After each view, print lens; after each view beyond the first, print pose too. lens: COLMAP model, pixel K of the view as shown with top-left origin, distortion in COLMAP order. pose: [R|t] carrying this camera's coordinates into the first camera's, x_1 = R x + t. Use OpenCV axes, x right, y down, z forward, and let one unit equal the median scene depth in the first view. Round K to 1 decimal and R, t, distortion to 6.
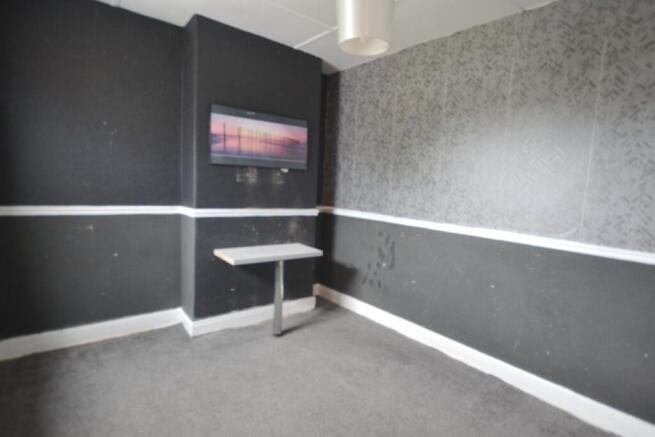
lens RADIAL K [[333.9, 0, 327.5], [0, 333.9, 222.3], [0, 0, 1]] dist [-0.016948, 0.000795]
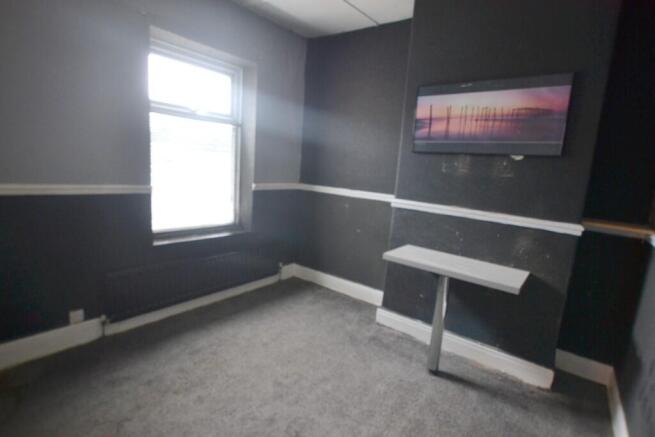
lens RADIAL K [[333.9, 0, 327.5], [0, 333.9, 222.3], [0, 0, 1]] dist [-0.016948, 0.000795]
pose [[0.224315, 0.134206, -0.965231, 0.492927], [-0.171698, 0.980420, 0.096416, -0.029551], [0.959272, 0.144101, 0.242965, 0.539665]]
